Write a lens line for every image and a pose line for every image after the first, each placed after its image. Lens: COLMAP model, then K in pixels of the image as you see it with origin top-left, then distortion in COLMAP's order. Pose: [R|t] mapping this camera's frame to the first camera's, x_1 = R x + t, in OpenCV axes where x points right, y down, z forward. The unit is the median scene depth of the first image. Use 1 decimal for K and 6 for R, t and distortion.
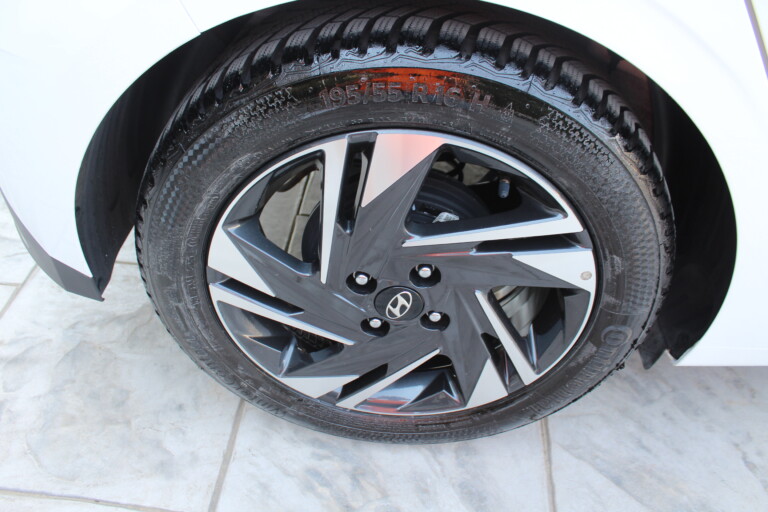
lens RADIAL K [[638.1, 0, 370.8], [0, 638.1, 254.1], [0, 0, 1]] dist [-0.158346, 0.130442]
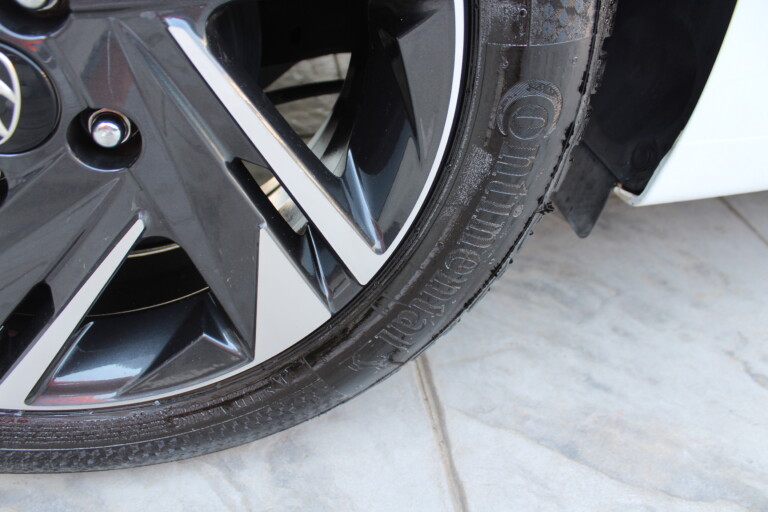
lens RADIAL K [[638.1, 0, 379.7], [0, 638.1, 255.9], [0, 0, 1]] dist [-0.158346, 0.130442]
pose [[0.966830, -0.156138, 0.202139, 0.148455], [0.164227, 0.986136, -0.023776, 0.179212], [-0.195624, 0.056184, 0.979068, 0.472258]]
